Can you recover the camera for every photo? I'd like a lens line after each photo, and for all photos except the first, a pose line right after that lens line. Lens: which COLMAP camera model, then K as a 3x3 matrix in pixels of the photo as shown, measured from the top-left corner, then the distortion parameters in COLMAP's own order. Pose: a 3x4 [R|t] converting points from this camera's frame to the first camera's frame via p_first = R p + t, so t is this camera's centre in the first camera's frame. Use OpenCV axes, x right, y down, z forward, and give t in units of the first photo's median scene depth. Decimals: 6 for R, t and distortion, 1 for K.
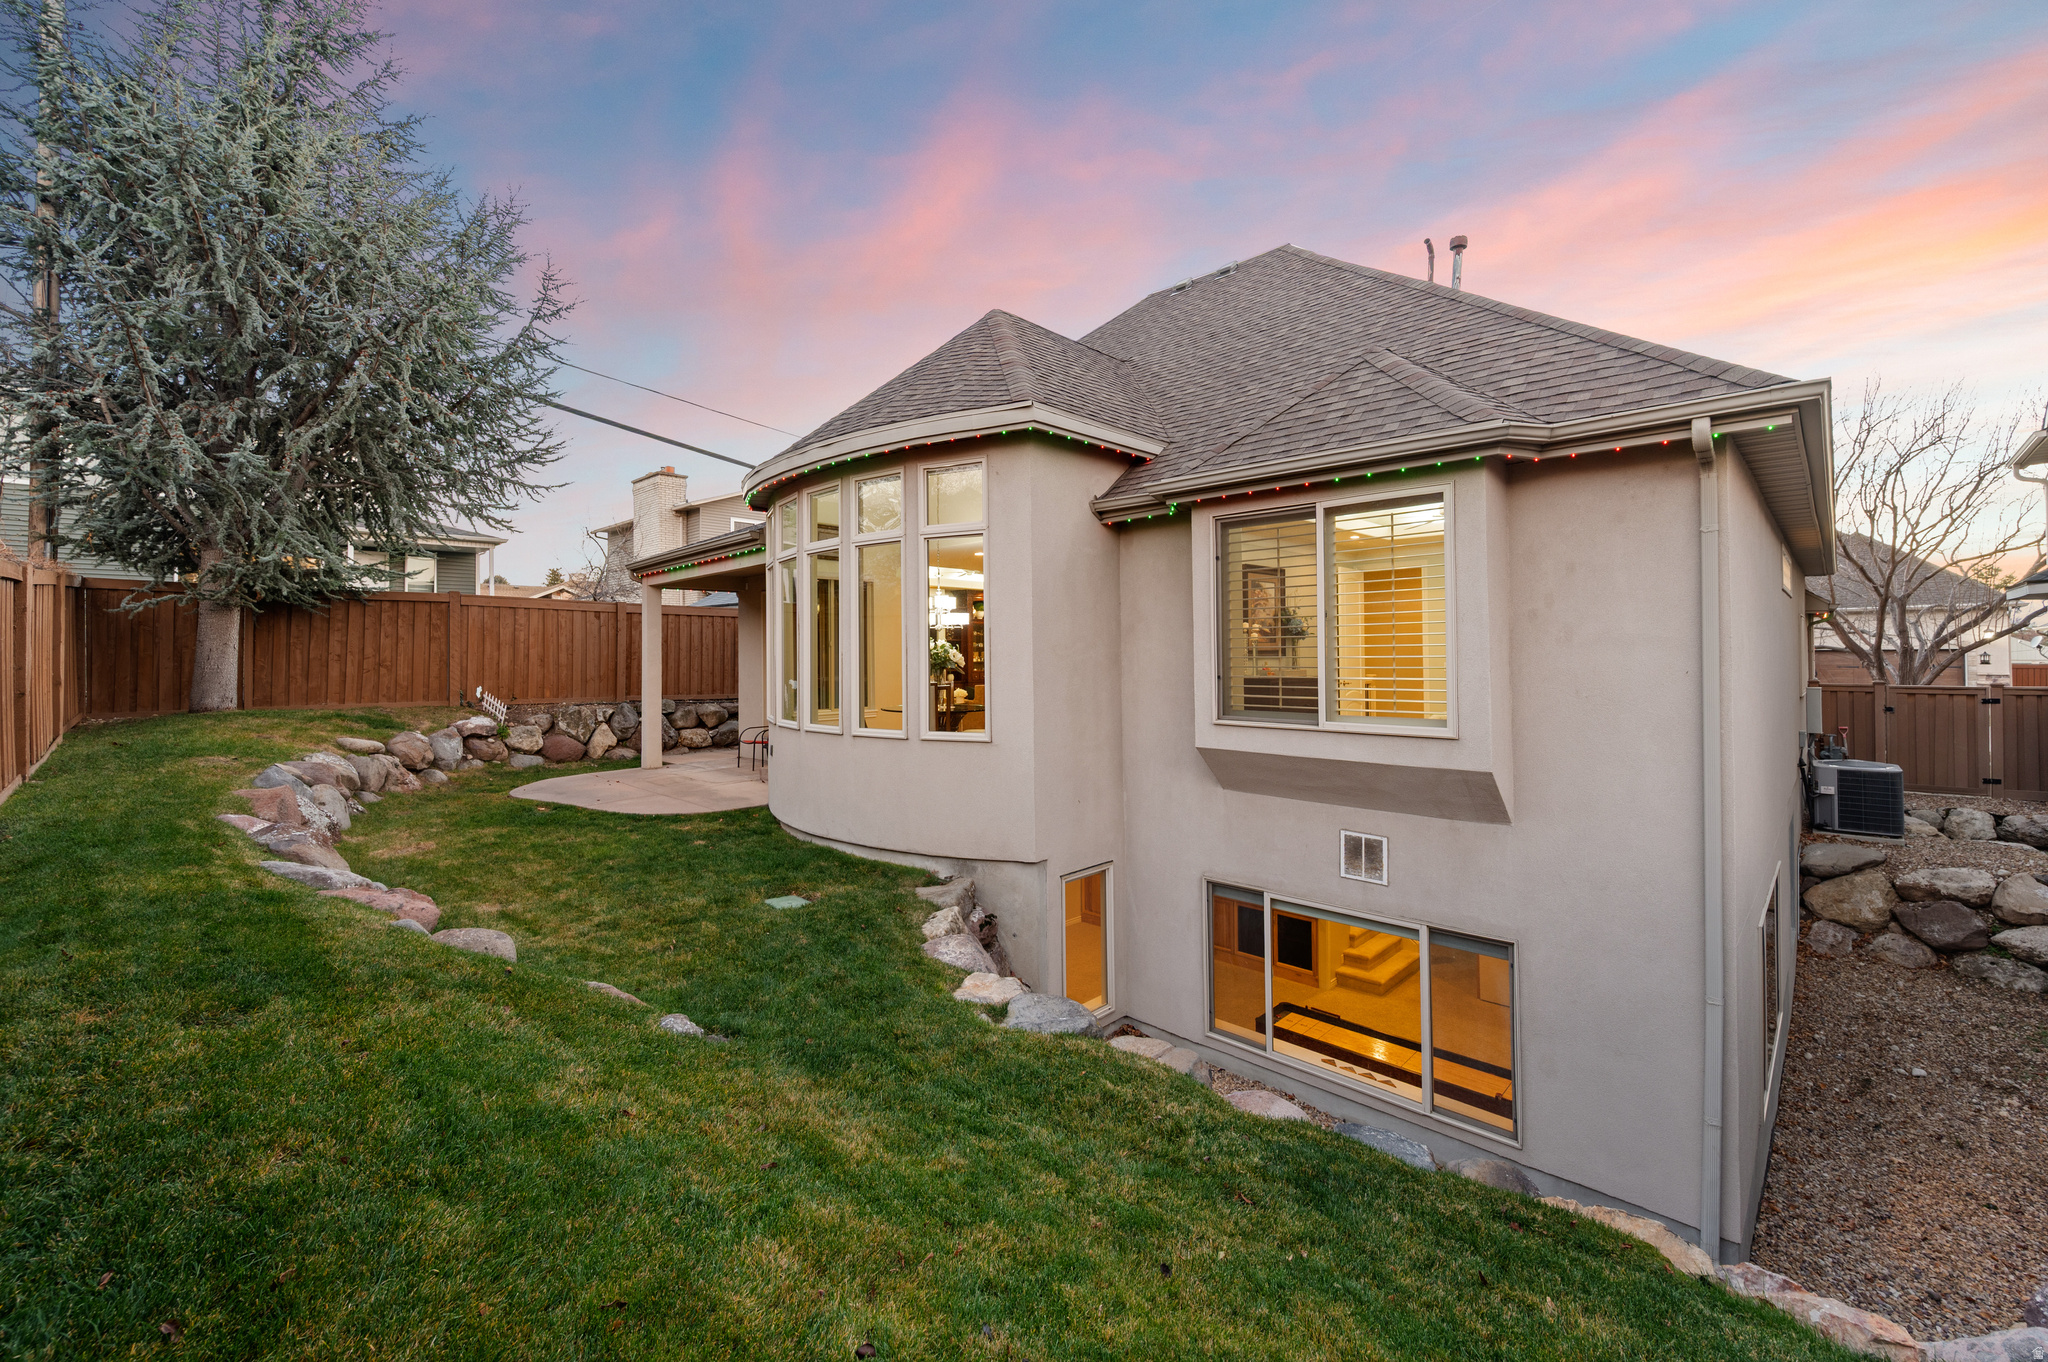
lens RADIAL K [[830.8, 0, 1023.8], [0, 830.8, 647.0], [0, 0, 1]] dist [-0.001519, -0.000031]
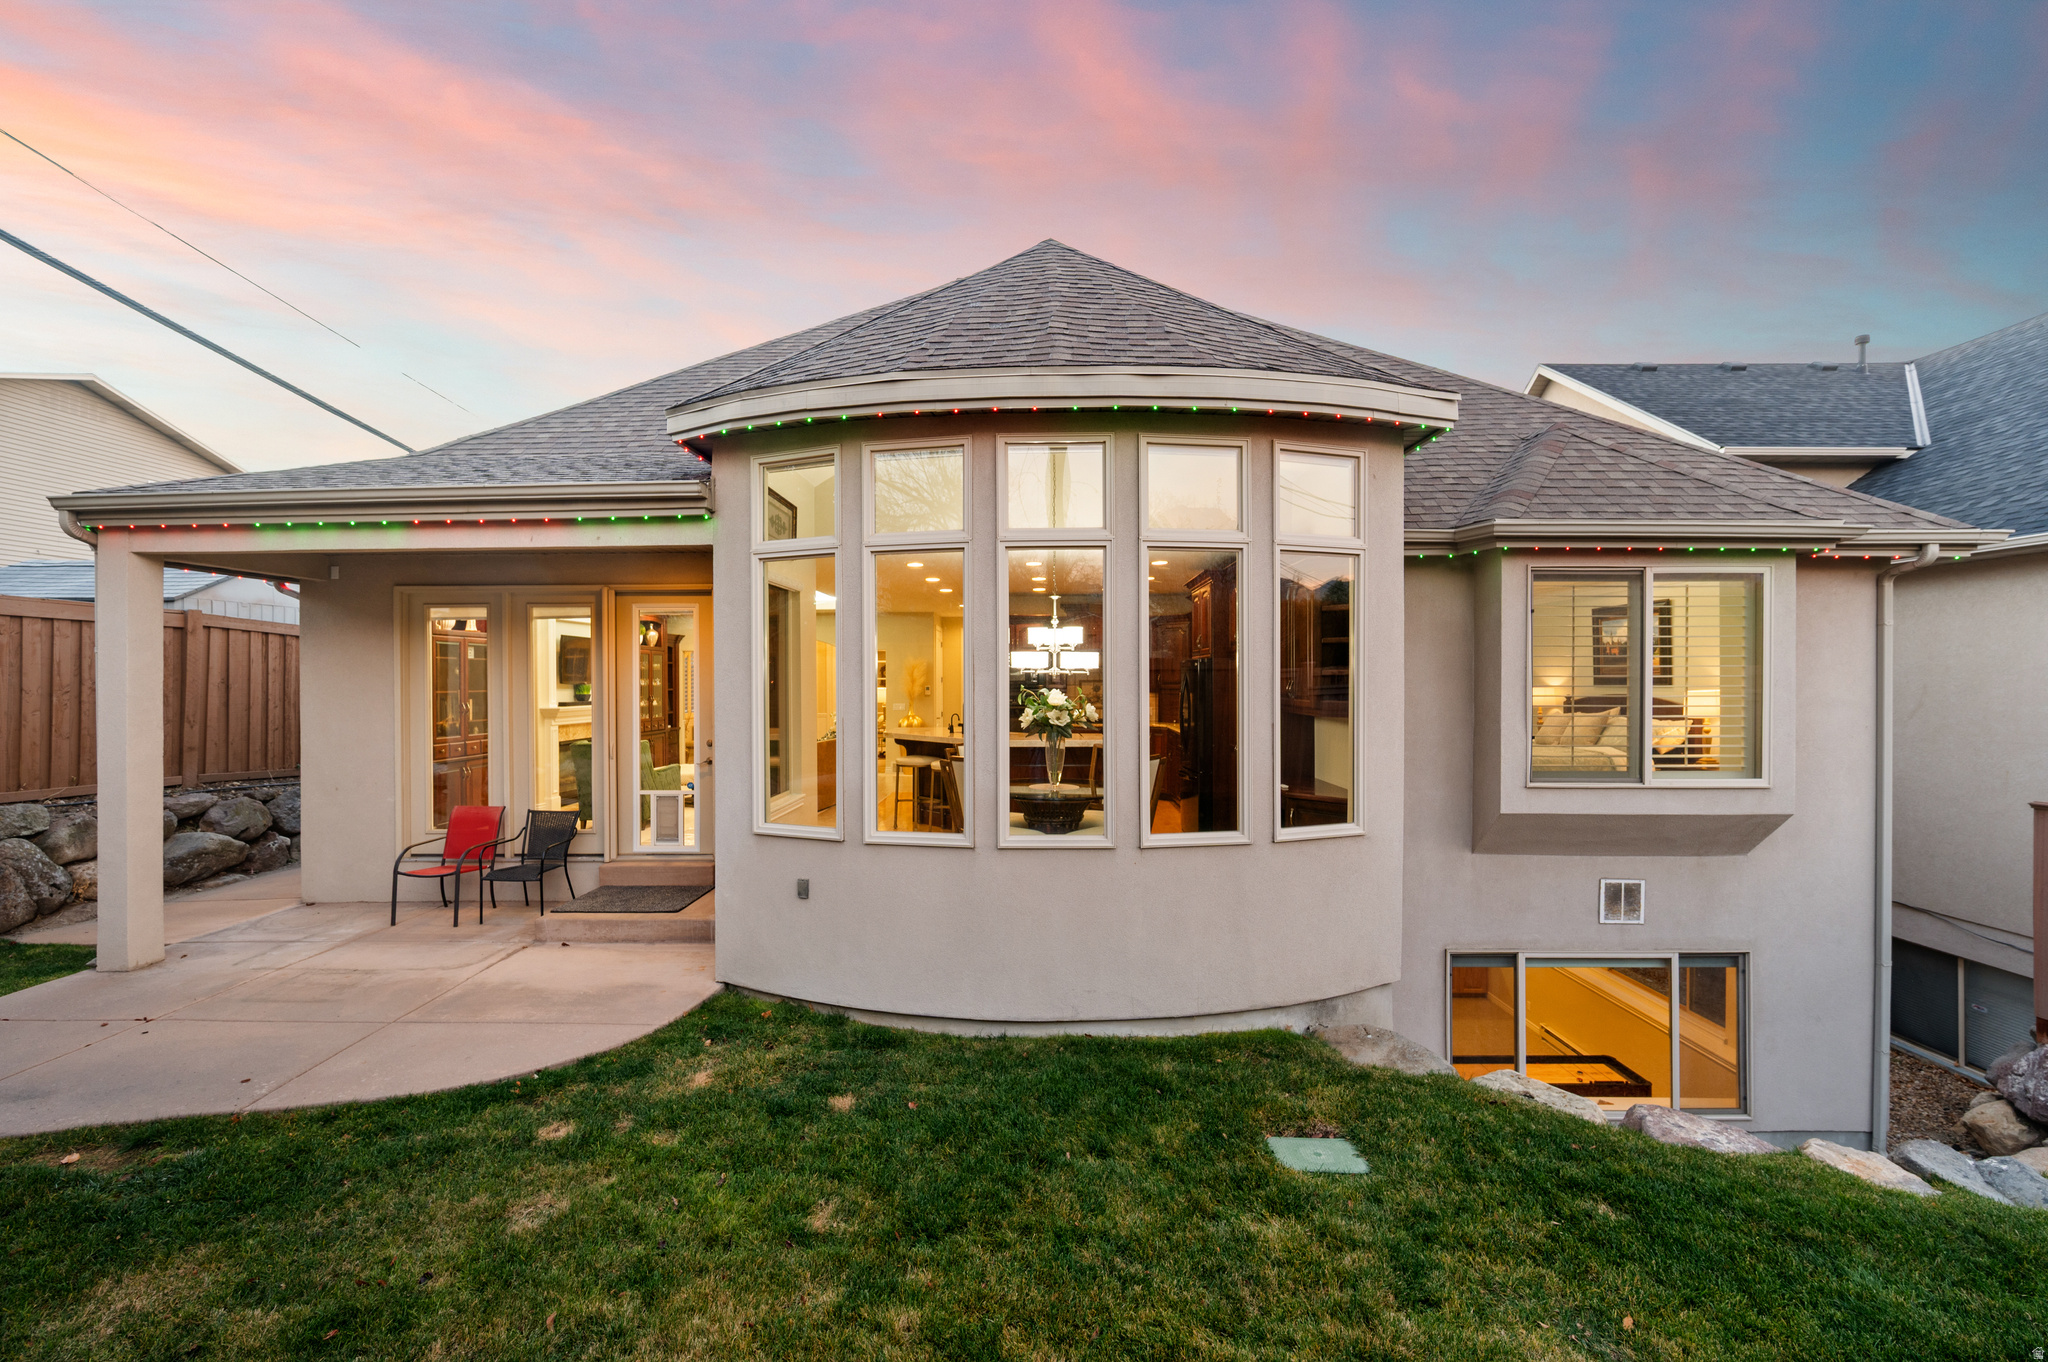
lens RADIAL K [[800.8, 0, 1023.8], [0, 800.8, 681.9], [0, 0, 1]] dist [0.000784, 0.000386]
pose [[0.722959, 0.013472, 0.690760, -0.805330], [-0.010612, 0.999908, -0.008395, -0.012931], [-0.690810, -0.001261, 0.723035, 0.727267]]
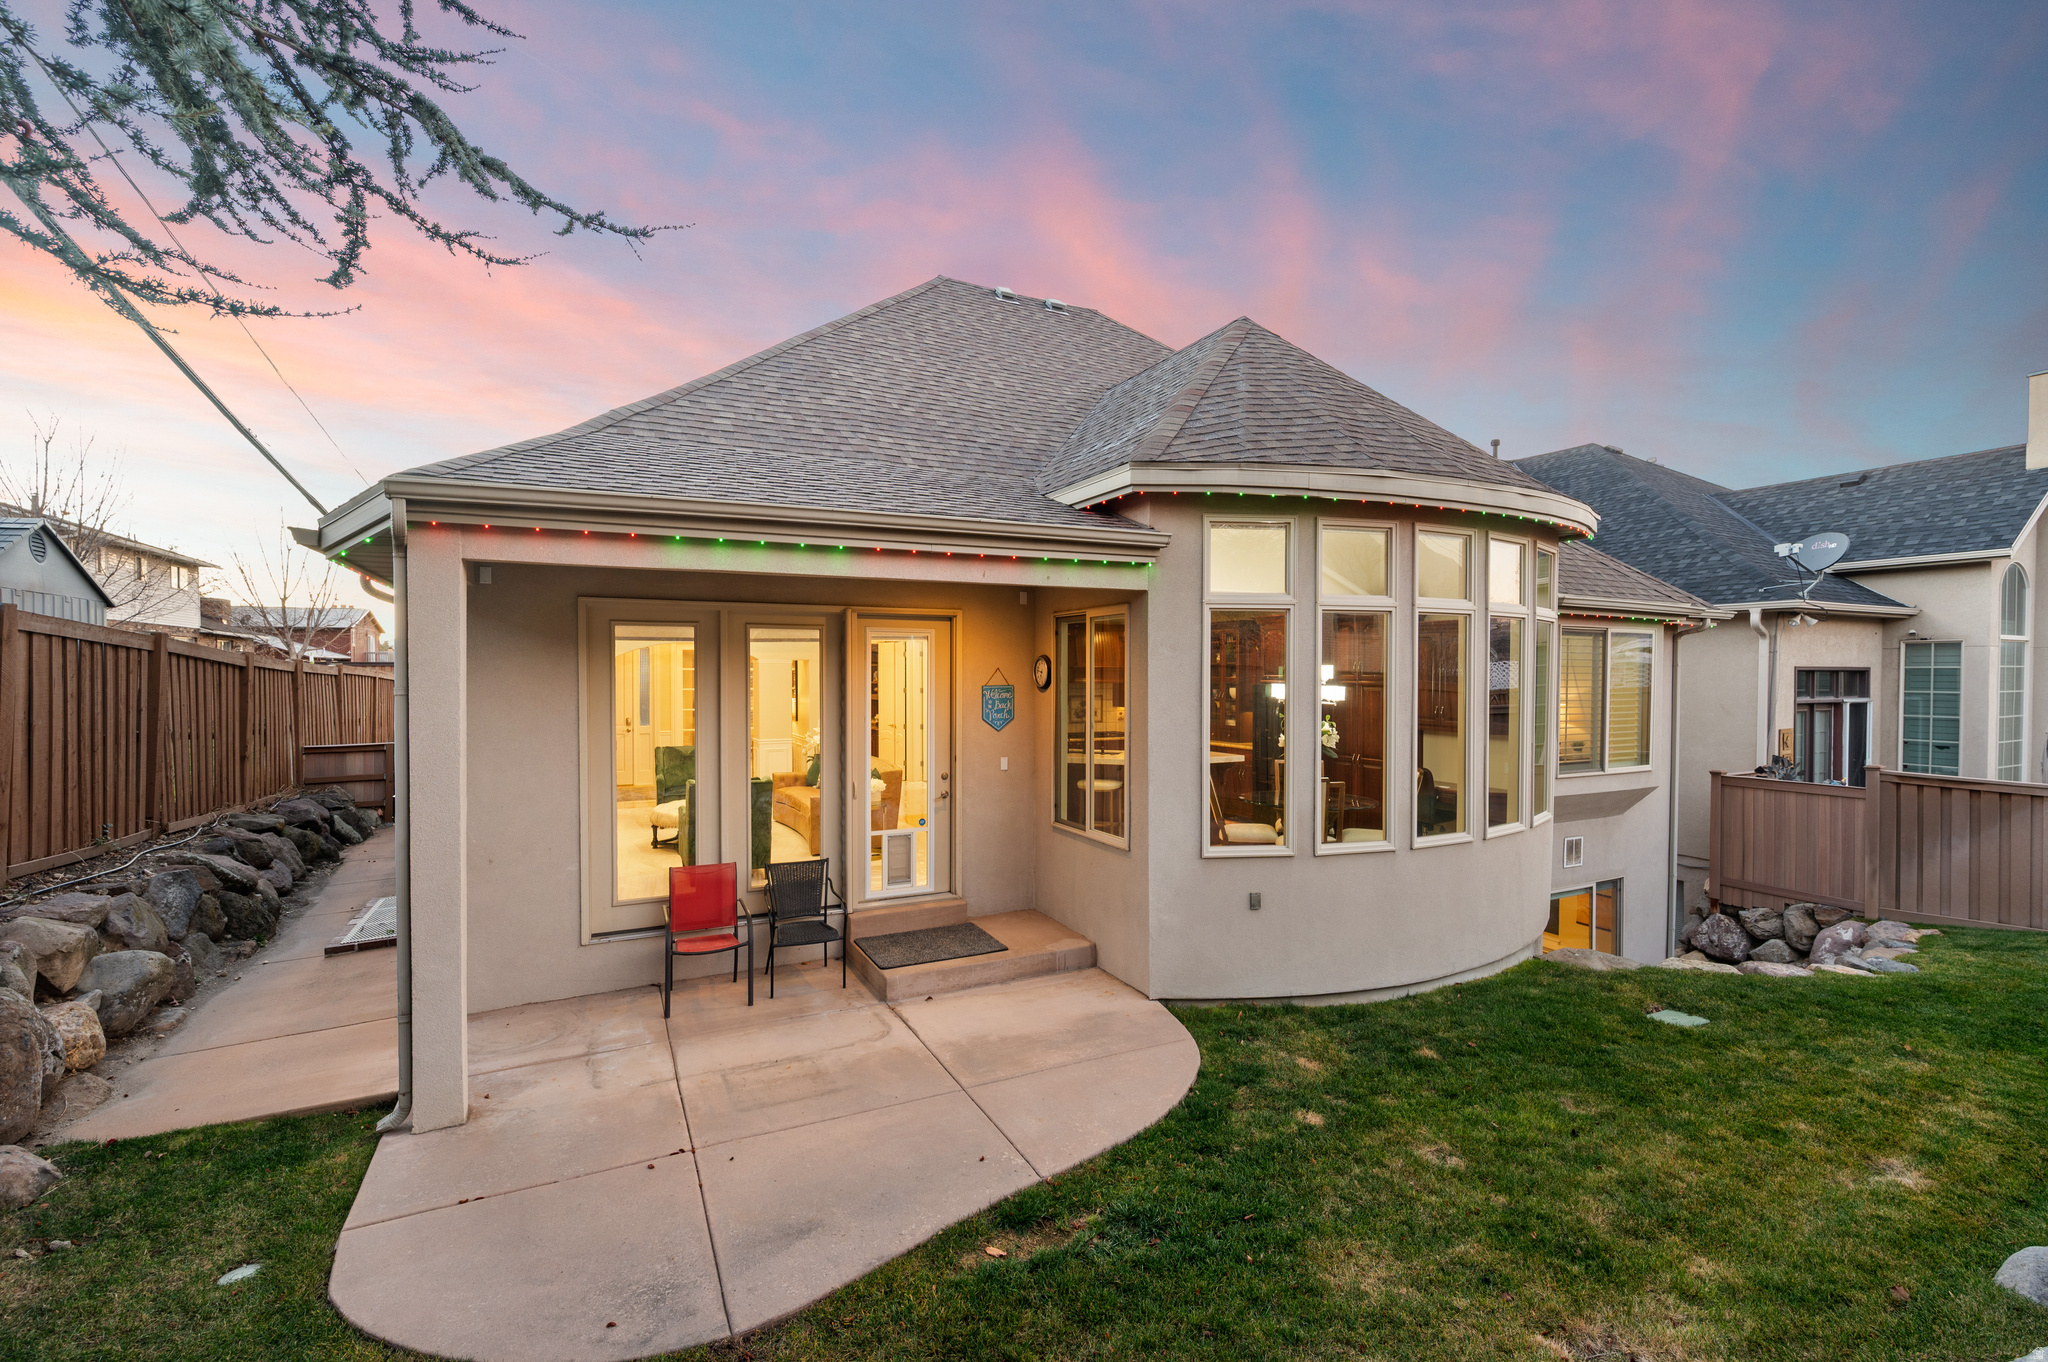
lens RADIAL K [[873.5, 0, 1024.3], [0, 873.5, 688.6], [0, 0, 1]] dist [0.001828, 0.000017]
pose [[0.322506, 0.001101, 0.946567, -1.398881], [-0.007028, 0.999975, 0.001232, -0.049431], [-0.946541, -0.007050, 0.322506, 1.348417]]
